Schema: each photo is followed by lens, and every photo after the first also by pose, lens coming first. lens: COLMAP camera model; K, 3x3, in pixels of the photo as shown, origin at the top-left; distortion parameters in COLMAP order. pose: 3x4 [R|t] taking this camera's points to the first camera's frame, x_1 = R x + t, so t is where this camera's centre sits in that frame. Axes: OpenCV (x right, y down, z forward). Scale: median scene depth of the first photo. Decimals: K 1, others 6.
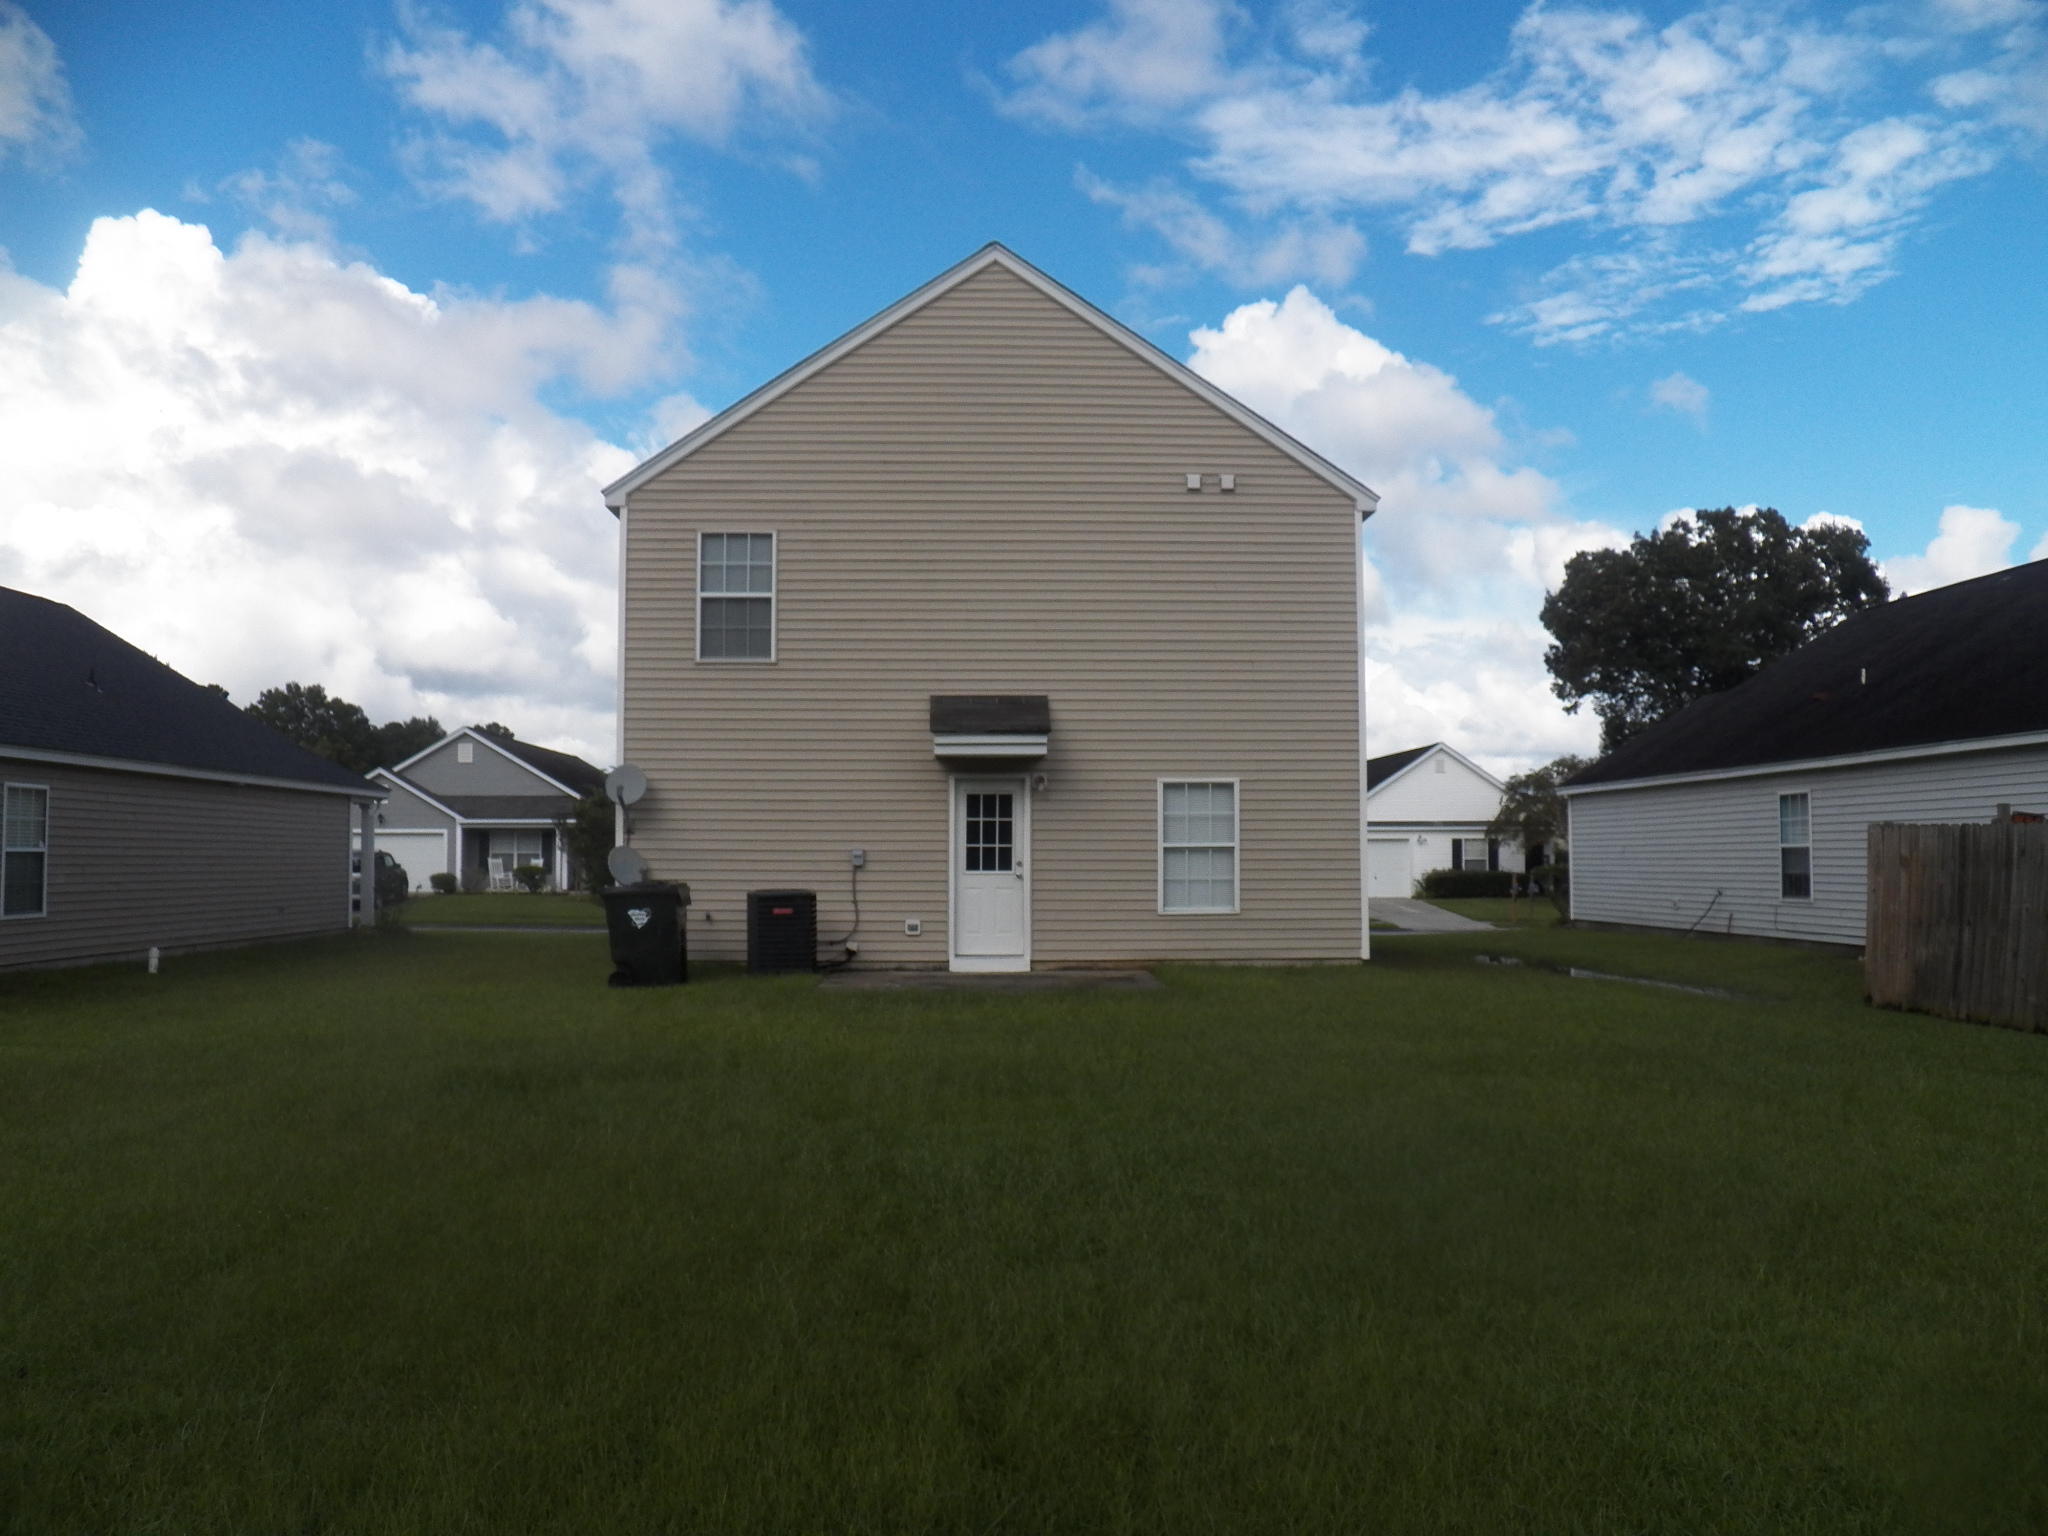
lens RADIAL K [[1666.3, 0, 1024.0], [0, 1666.3, 768.0], [0, 0, 1]] dist [-0.090992, -0.001350]
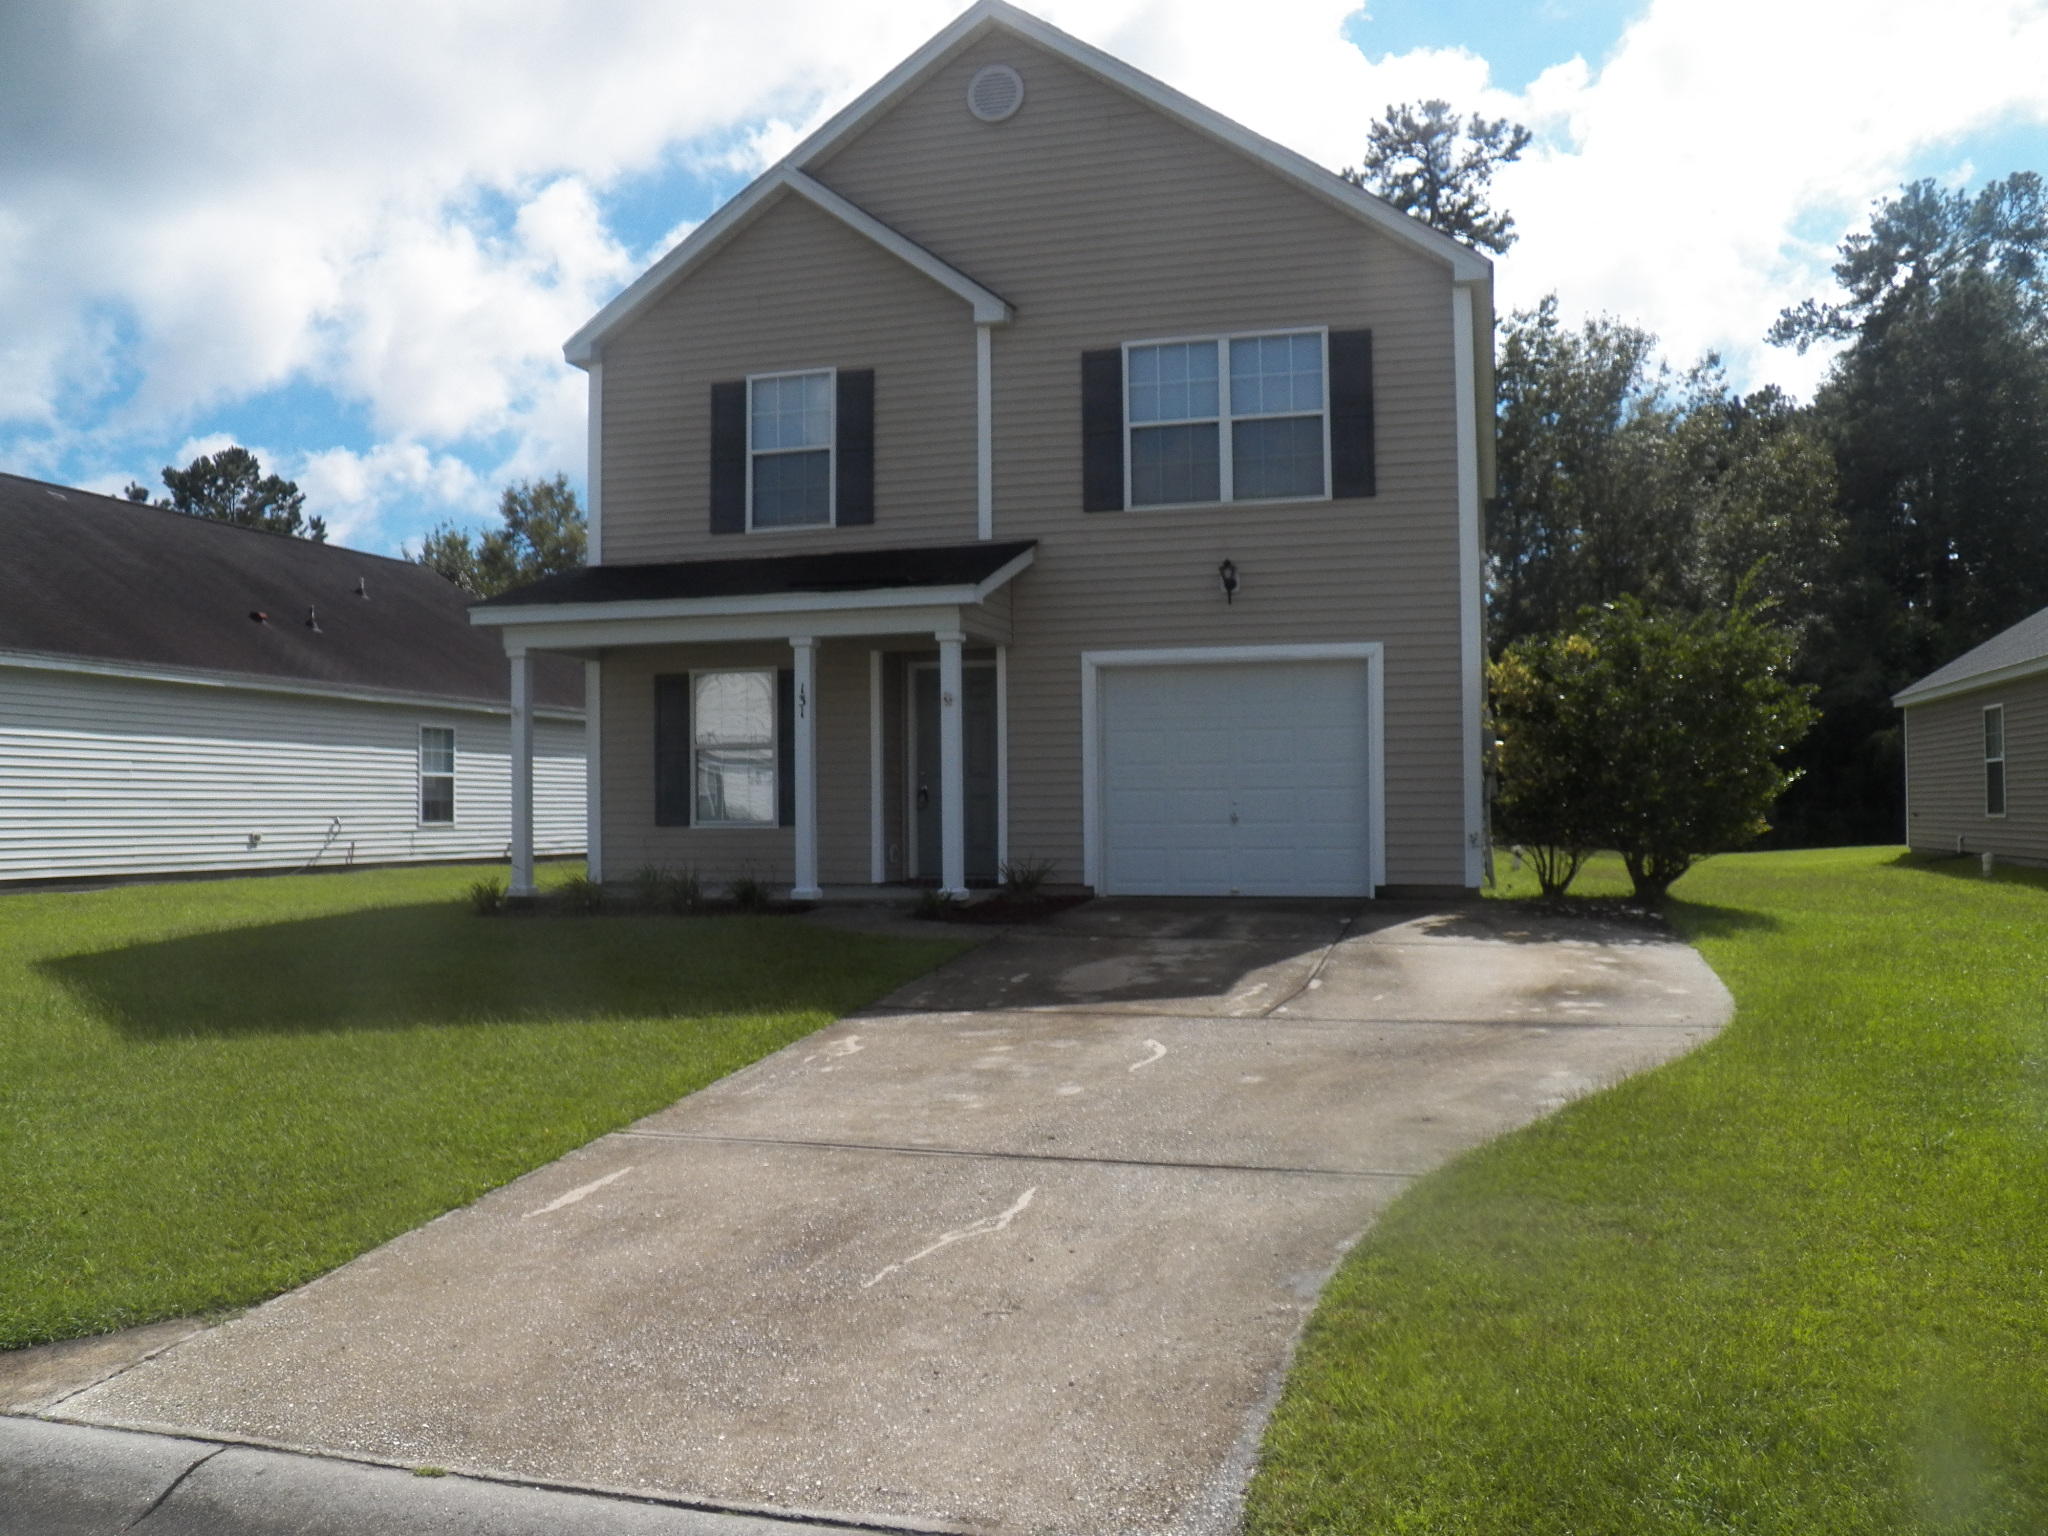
lens RADIAL K [[1666.3, 0, 1024.0], [0, 1666.3, 768.0], [0, 0, 1]] dist [-0.090992, -0.001350]
pose [[-0.951903, 0.017993, 0.305871, -0.242224], [-0.006452, 0.996876, -0.078721, 0.126037], [-0.306332, -0.076908, -0.948813, 1.907581]]
